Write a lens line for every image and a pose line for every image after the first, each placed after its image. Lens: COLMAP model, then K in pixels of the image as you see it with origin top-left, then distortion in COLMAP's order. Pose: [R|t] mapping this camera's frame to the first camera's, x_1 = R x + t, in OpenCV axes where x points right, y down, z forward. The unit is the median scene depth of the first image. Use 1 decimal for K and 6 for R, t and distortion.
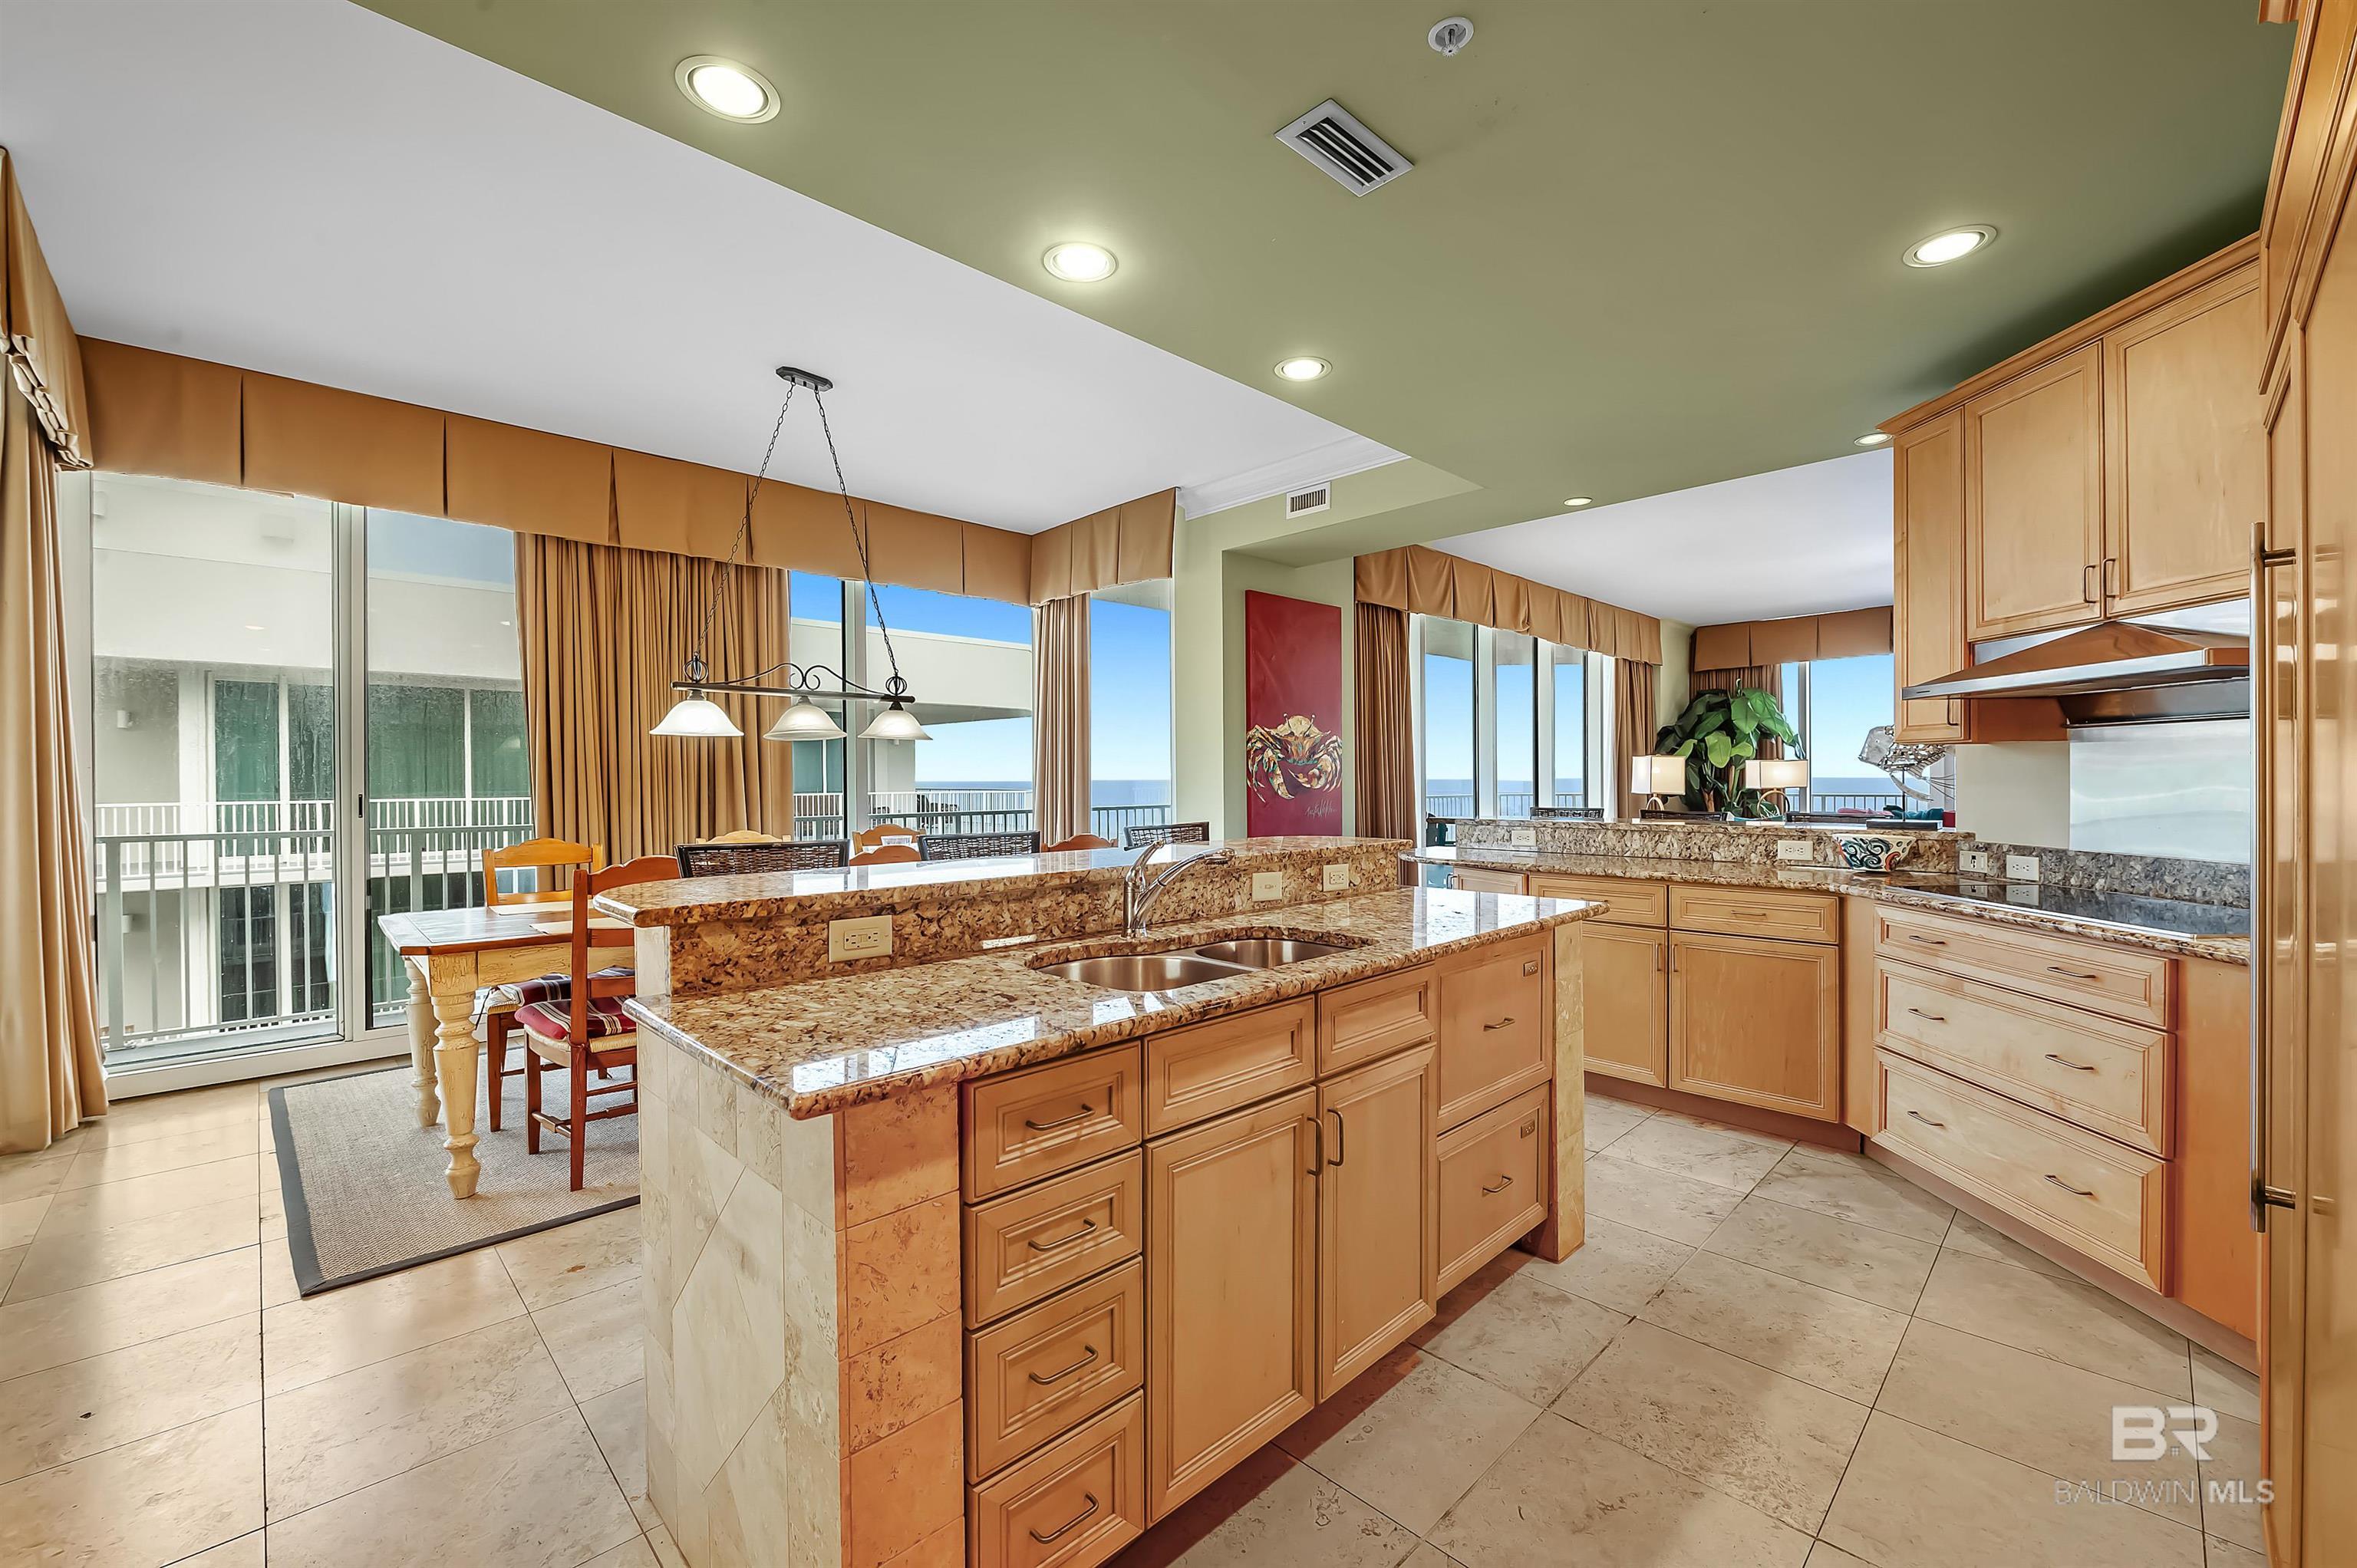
lens RADIAL K [[959.1, 0, 1178.5], [0, 959.1, 784.0], [0, 0, 1]] dist [-0.015511, -0.000185]
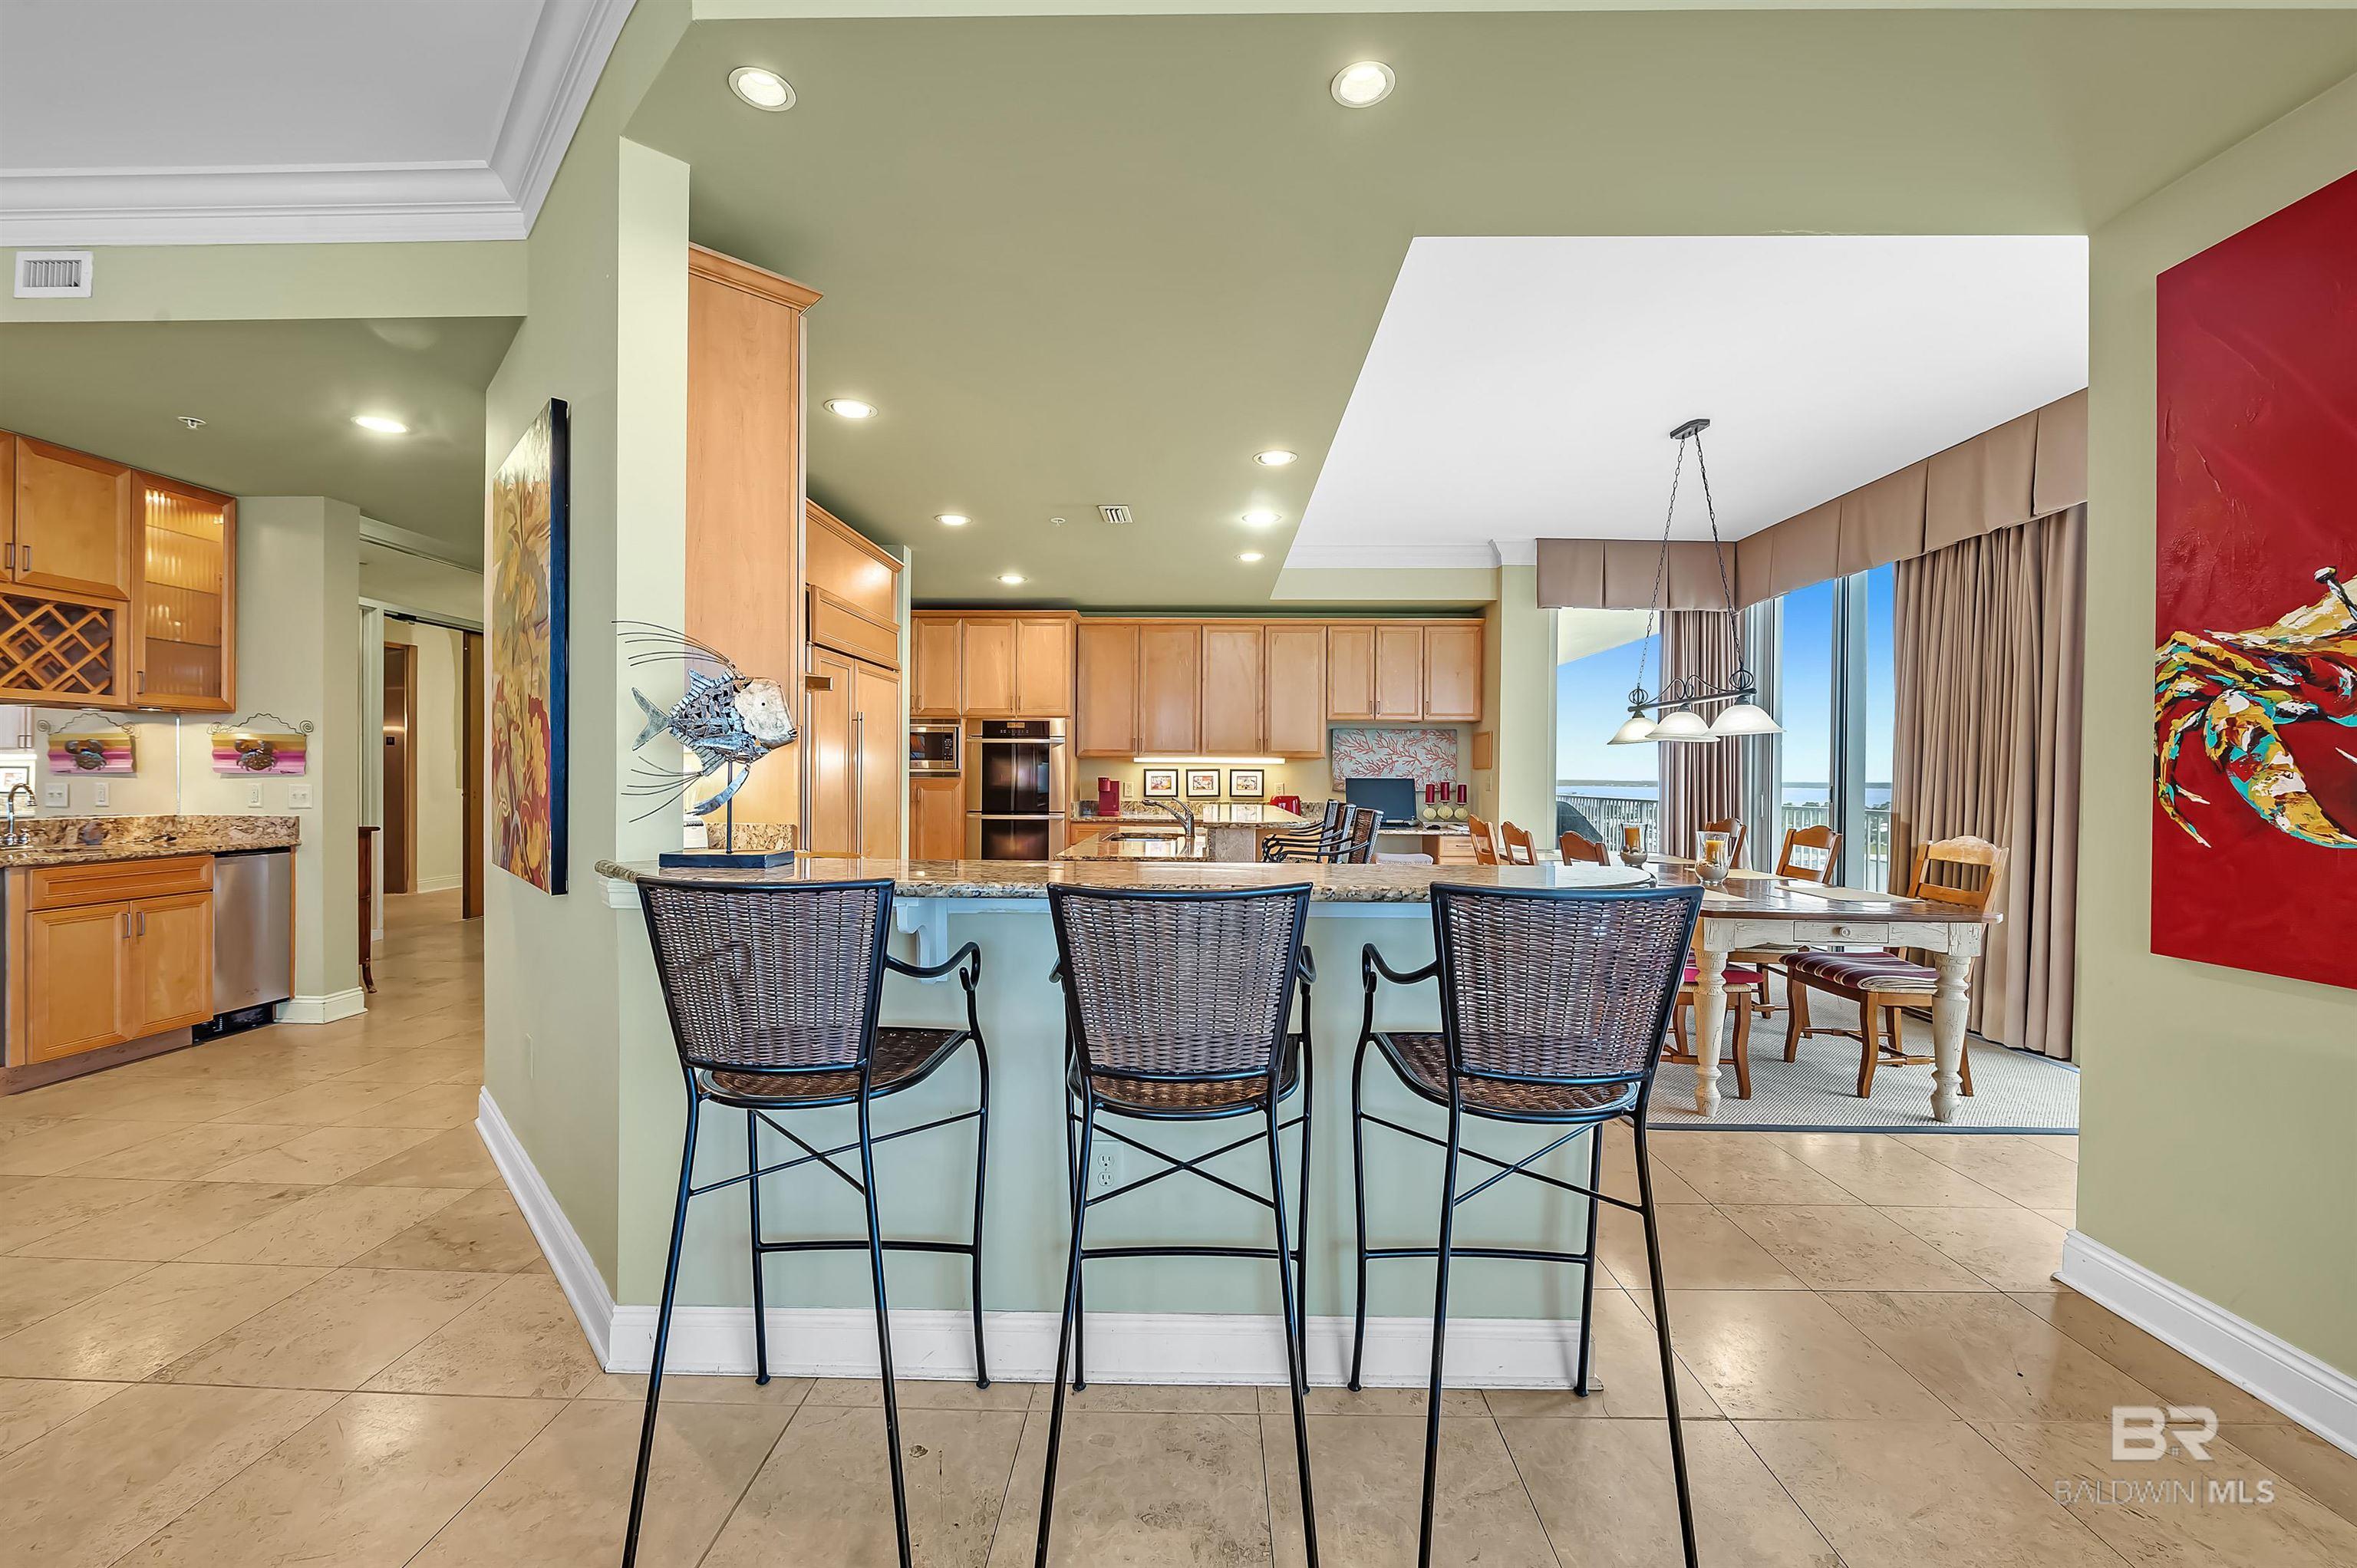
lens RADIAL K [[940.5, 0, 1179.2], [0, 940.5, 788.9], [0, 0, 1]] dist [-0.008706, -0.000409]
pose [[-0.719504, 0.010581, -0.694407, 0.694996], [-0.007549, 0.999706, 0.023055, -0.008195], [0.694447, 0.021830, -0.719213, 1.147176]]
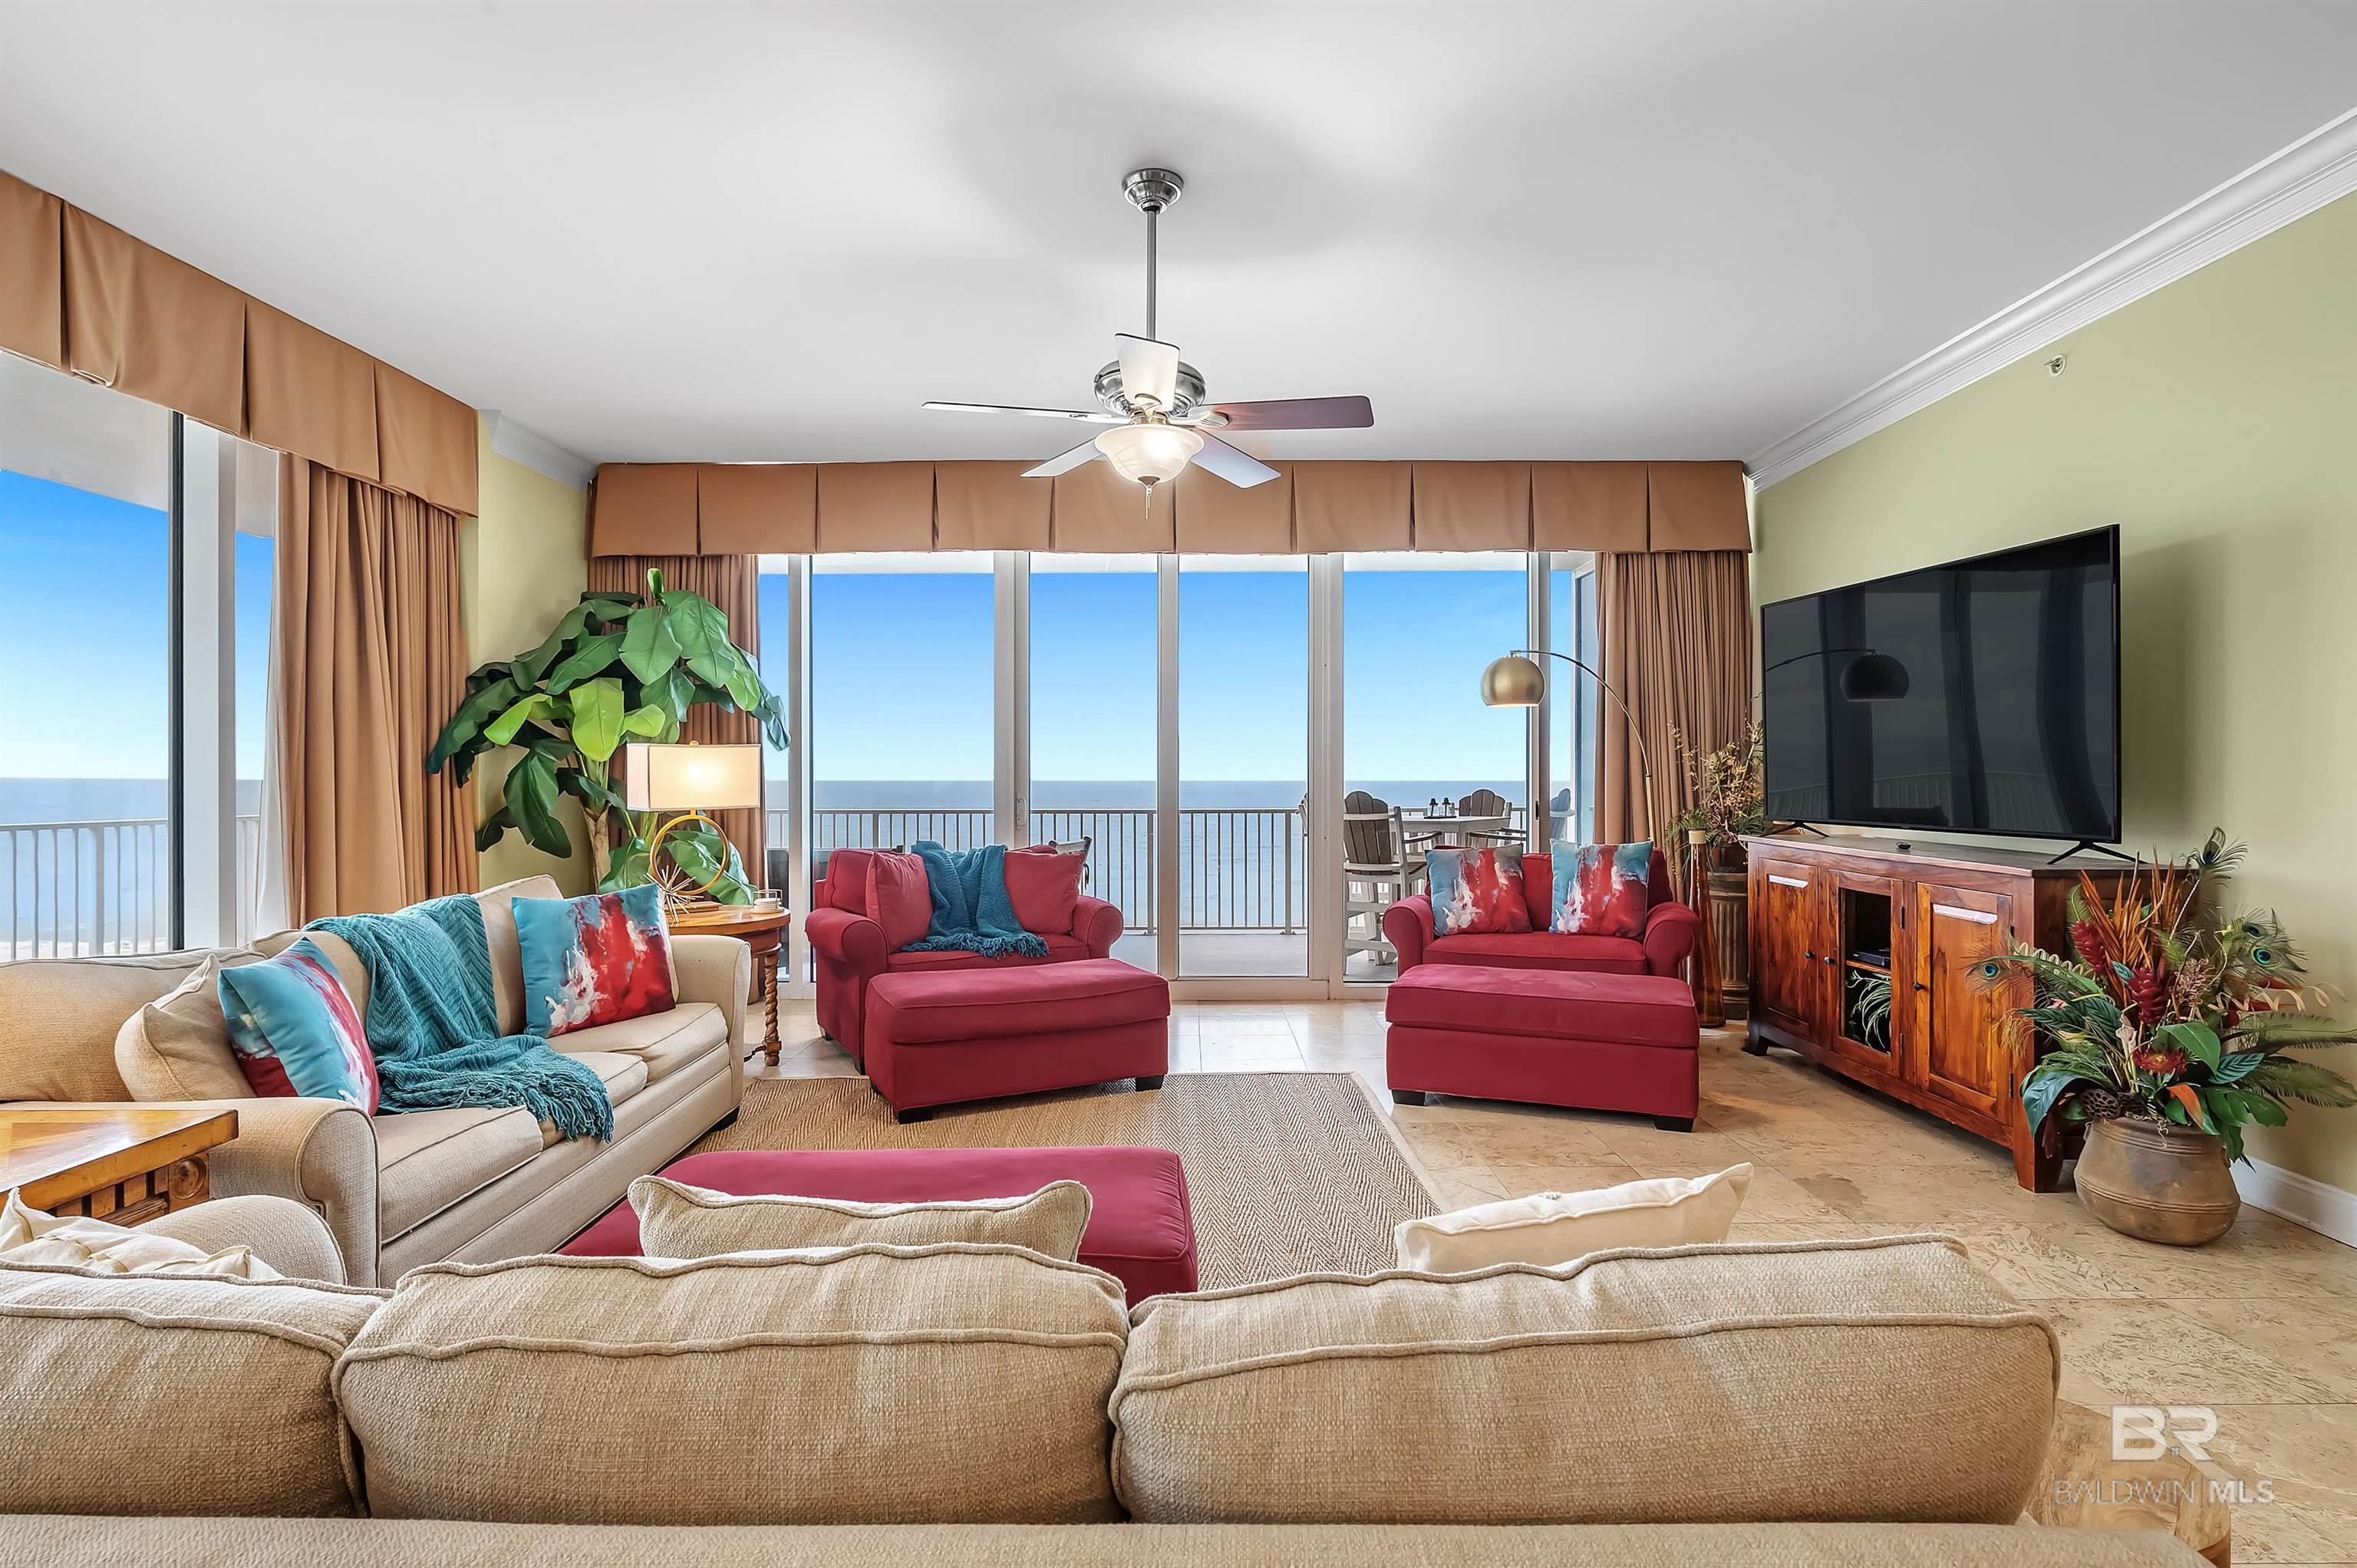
lens RADIAL K [[1121.3, 0, 1178.5], [0, 1121.3, 784.0], [0, 0, 1]] dist [-0.002483, -0.000411]
pose [[0.706318, 0.004550, 0.707880, 0.806499], [-0.001484, 0.999987, -0.004947, -0.008820], [-0.707893, 0.002444, 0.706316, 0.923136]]
